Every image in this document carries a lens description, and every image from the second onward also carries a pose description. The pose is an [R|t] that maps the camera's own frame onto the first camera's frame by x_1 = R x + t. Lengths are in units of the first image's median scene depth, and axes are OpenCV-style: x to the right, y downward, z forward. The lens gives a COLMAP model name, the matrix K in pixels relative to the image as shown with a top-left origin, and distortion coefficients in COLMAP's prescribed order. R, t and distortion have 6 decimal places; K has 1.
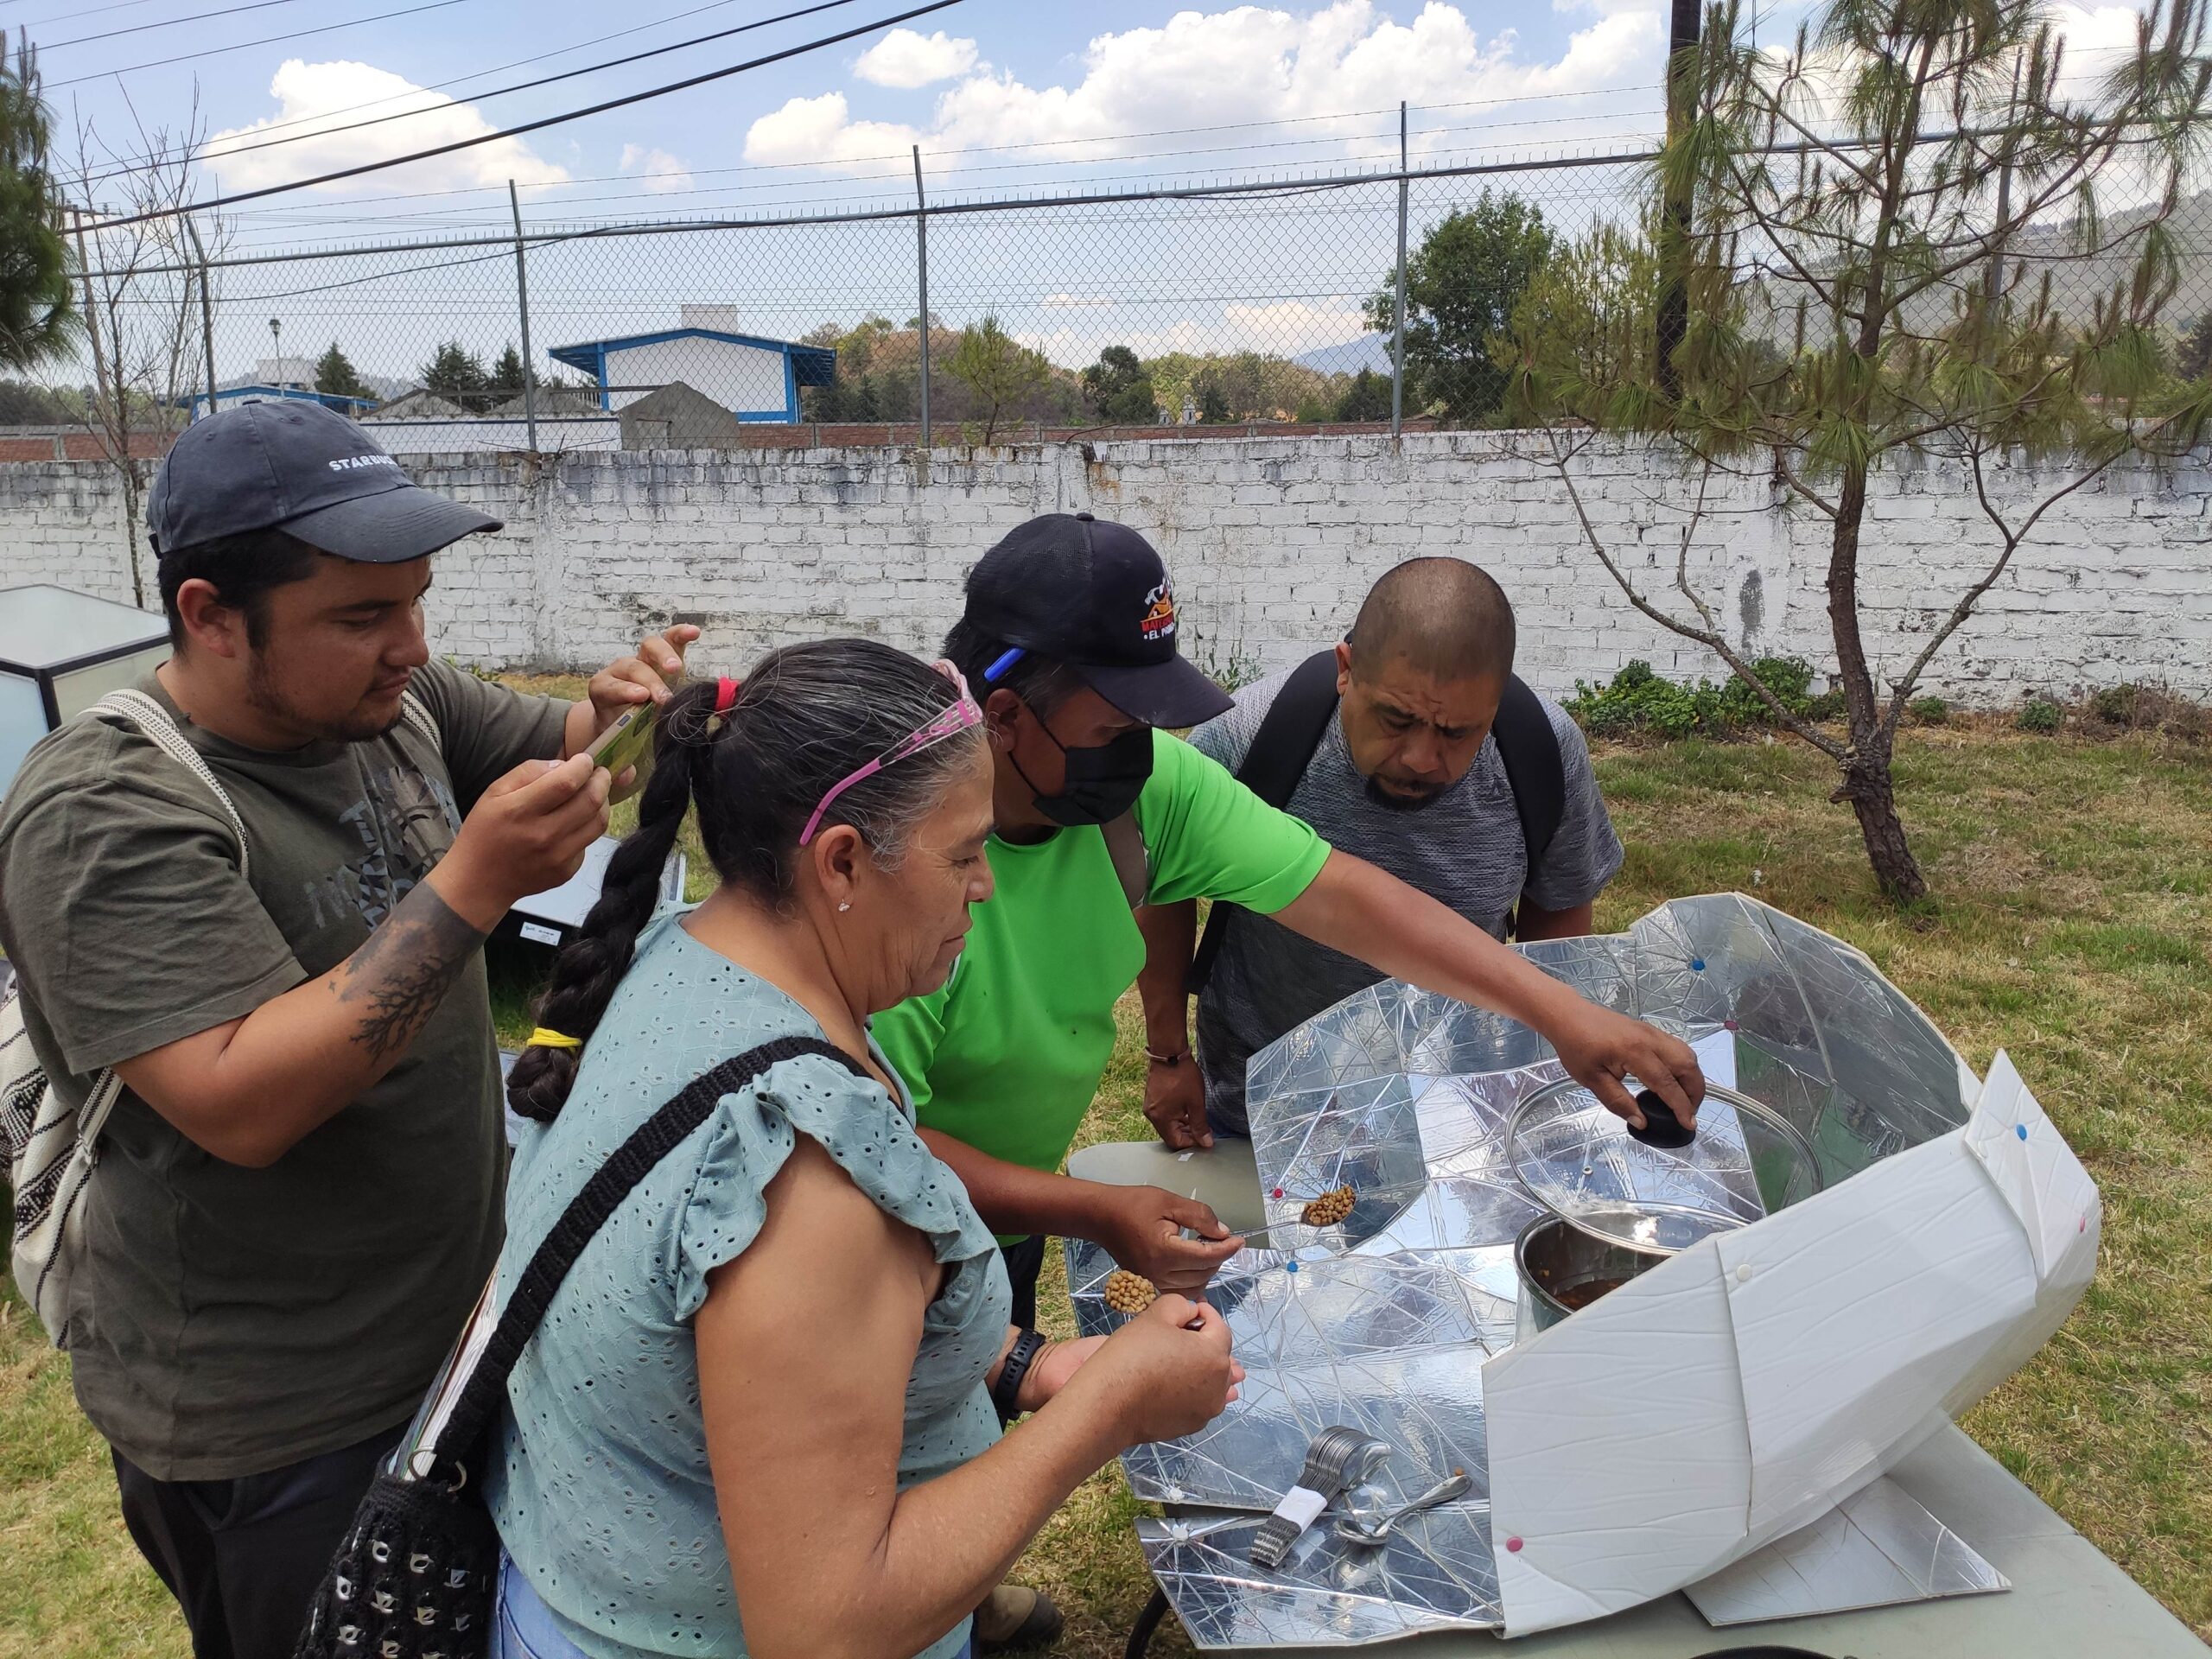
lens RADIAL K [[1633.7, 0, 1113.9], [0, 1633.7, 823.5], [0, 0, 1]] dist [0.095445, -0.160161]
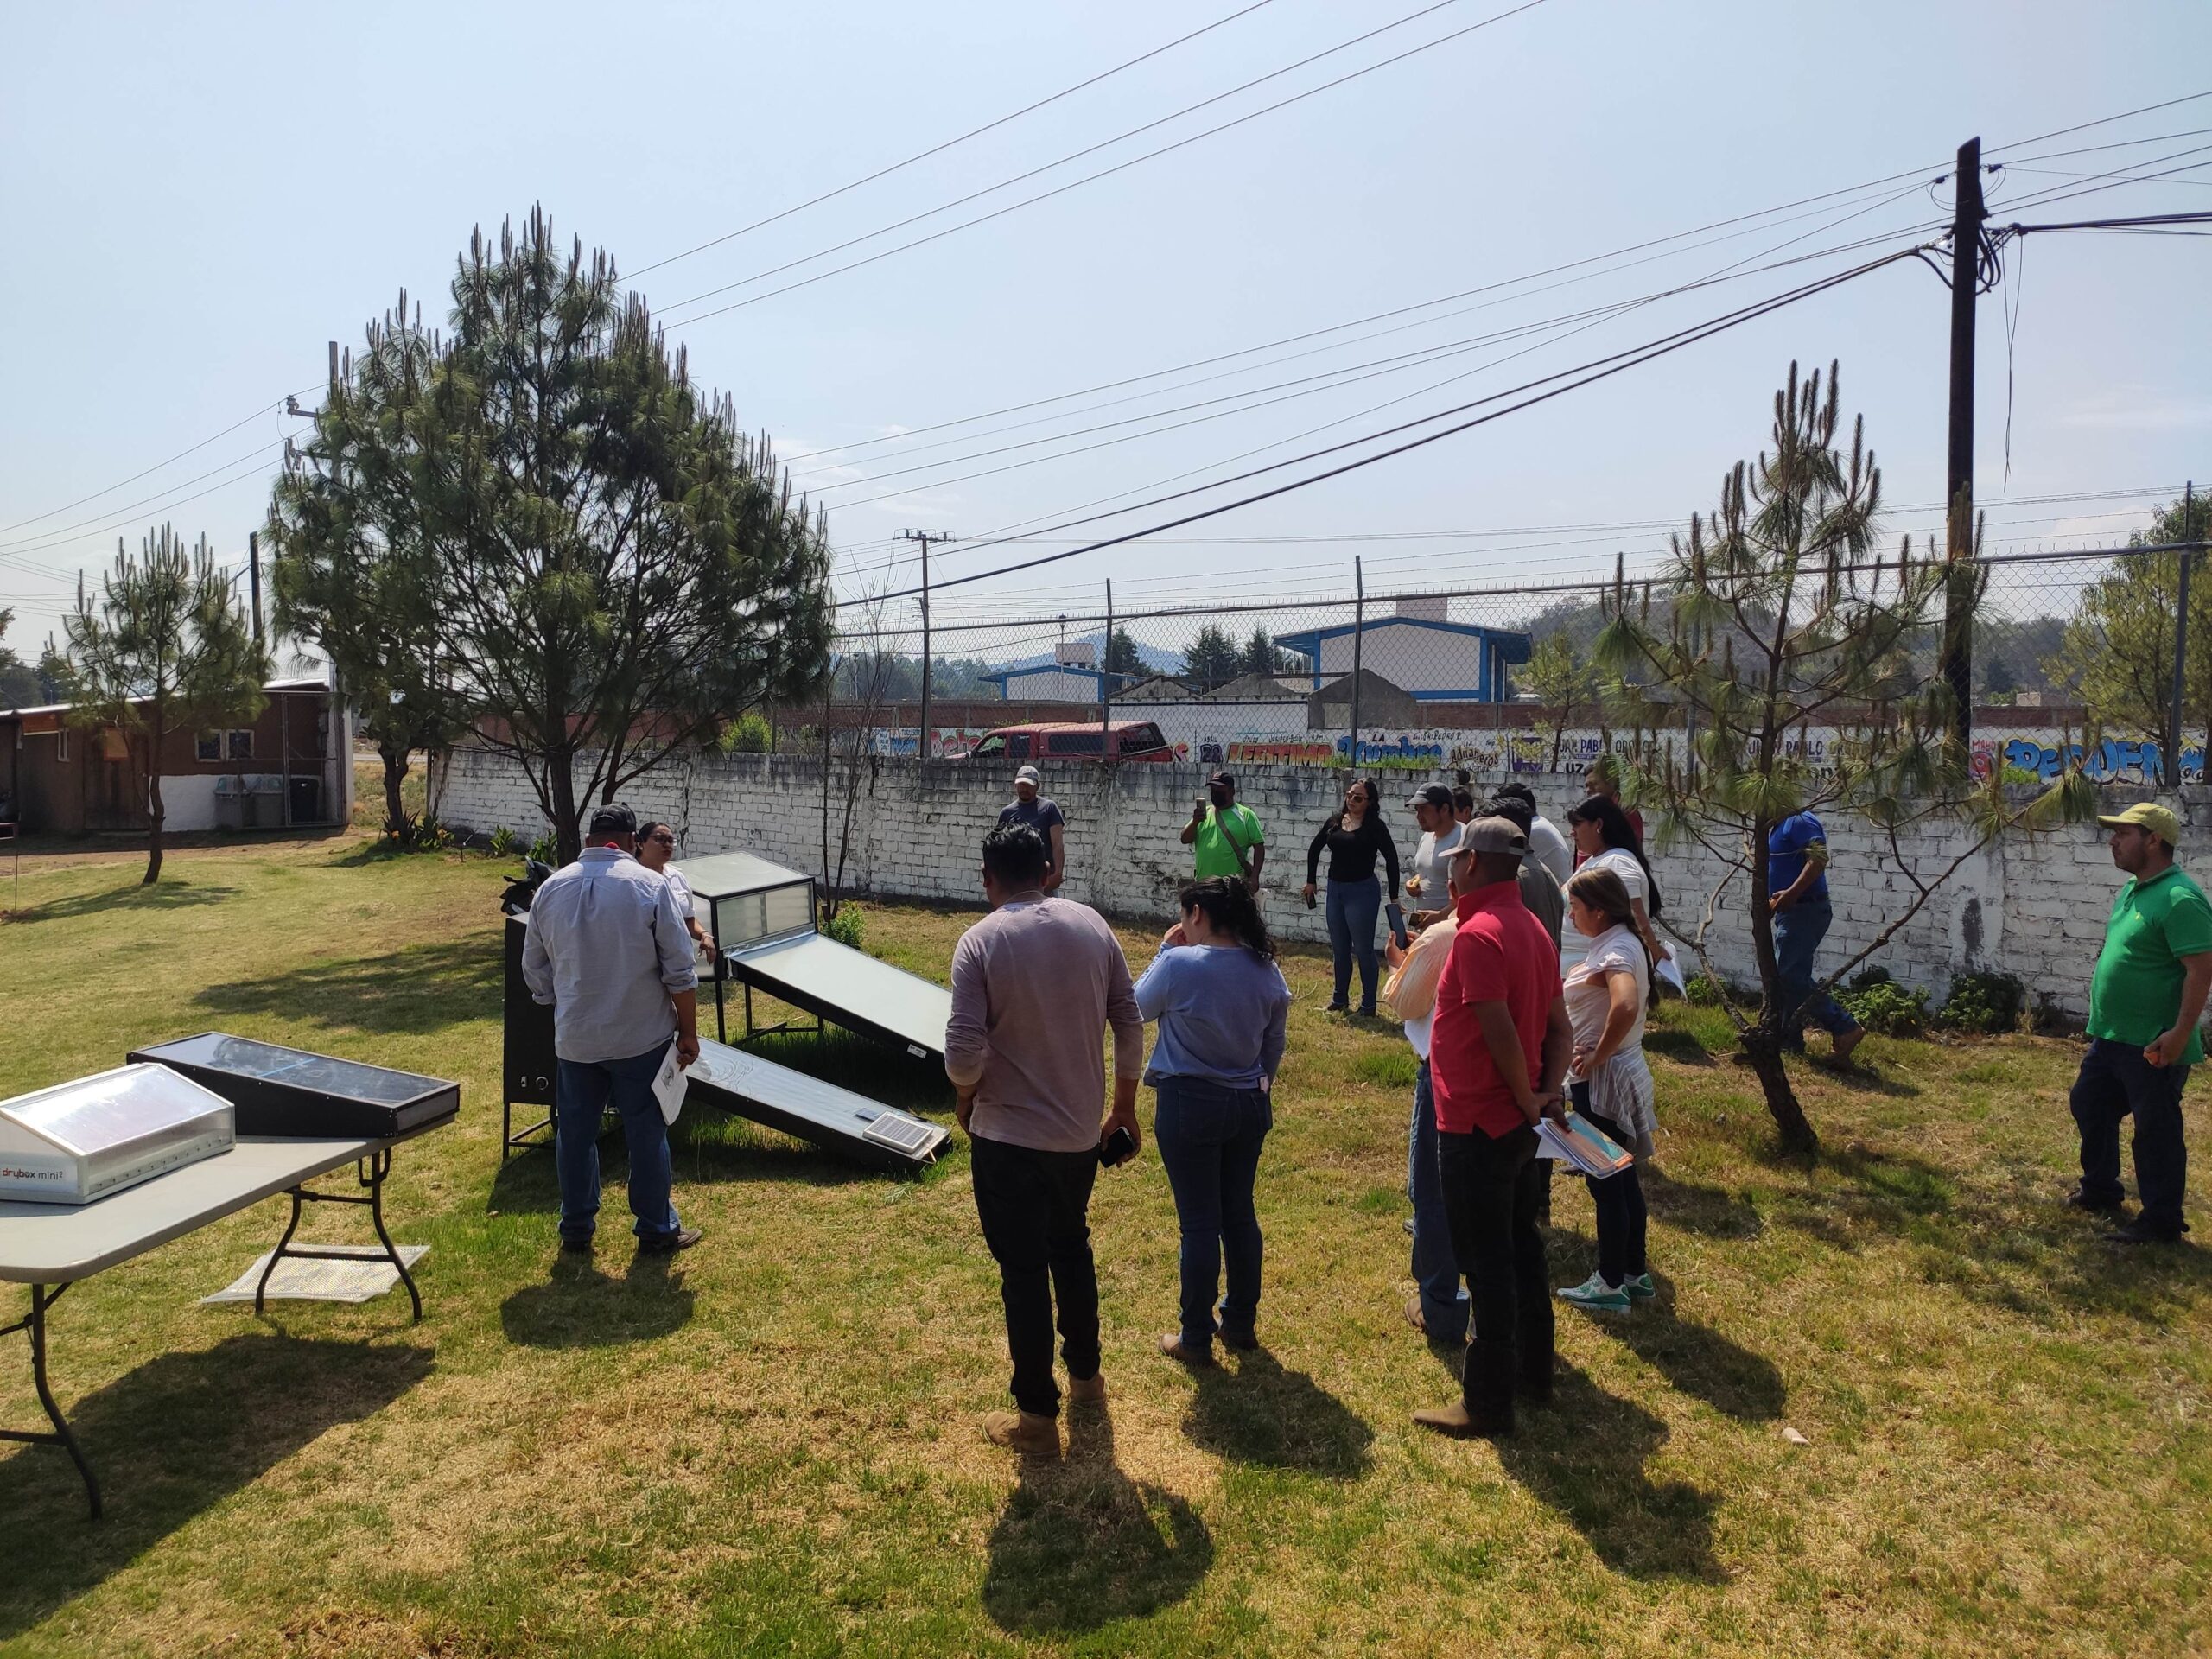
lens RADIAL K [[1633.7, 0, 1113.9], [0, 1633.7, 823.5], [0, 0, 1]] dist [0.095445, -0.160161]
pose [[0.906463, 0.042780, -0.420112, 0.253088], [-0.108102, 0.985213, -0.132926, 0.013938], [0.408214, 0.165908, 0.897684, -0.251958]]
